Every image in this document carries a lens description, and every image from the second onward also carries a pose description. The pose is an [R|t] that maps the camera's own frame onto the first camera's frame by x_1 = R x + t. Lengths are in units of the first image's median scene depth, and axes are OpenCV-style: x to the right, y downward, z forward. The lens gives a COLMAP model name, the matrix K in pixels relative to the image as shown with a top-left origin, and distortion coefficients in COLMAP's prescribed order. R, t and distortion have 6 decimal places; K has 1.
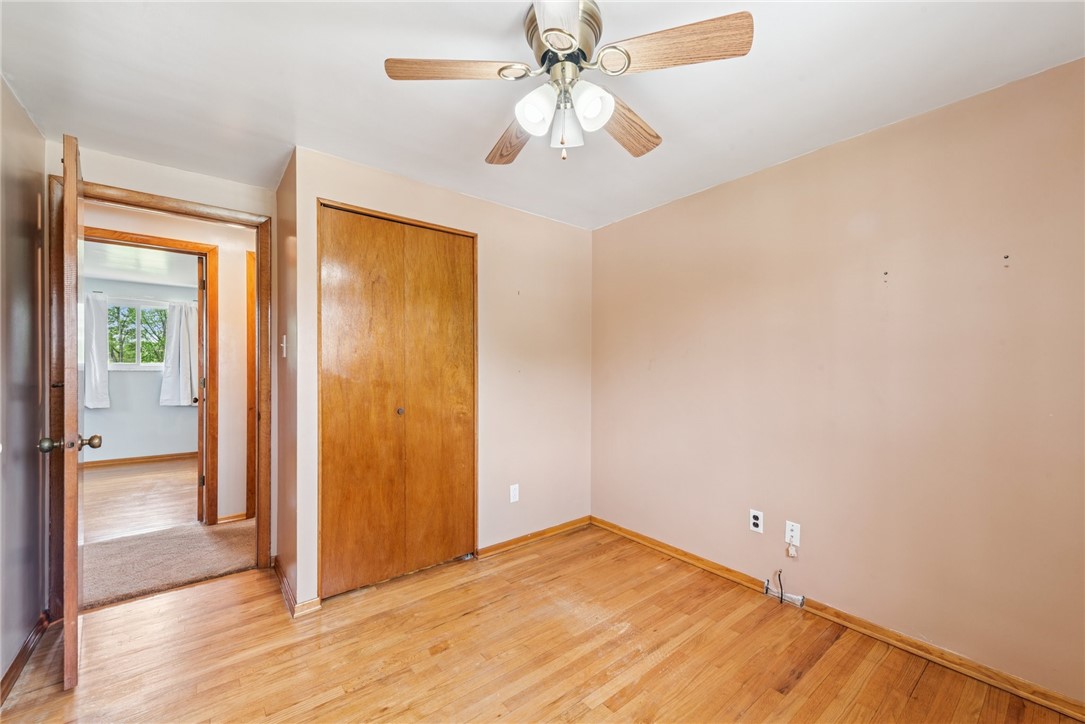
lens RADIAL K [[430.6, 0, 548.0], [0, 430.6, 371.2], [0, 0, 1]] dist [0.015647, -0.003274]
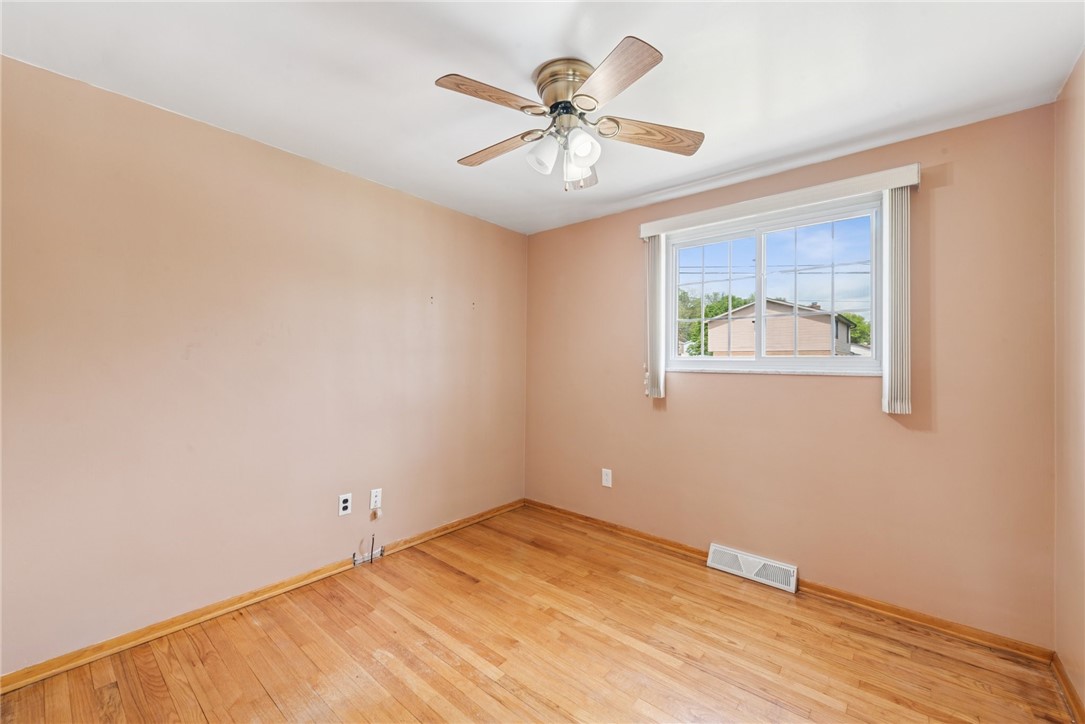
lens RADIAL K [[430.6, 0, 549.1], [0, 430.6, 358.4], [0, 0, 1]] dist [0.015647, -0.003274]
pose [[-0.182436, 0.003187, 0.983213, -0.752899], [-0.002495, 0.999990, -0.003704, -0.005221], [-0.983215, -0.003129, -0.182426, 0.831549]]
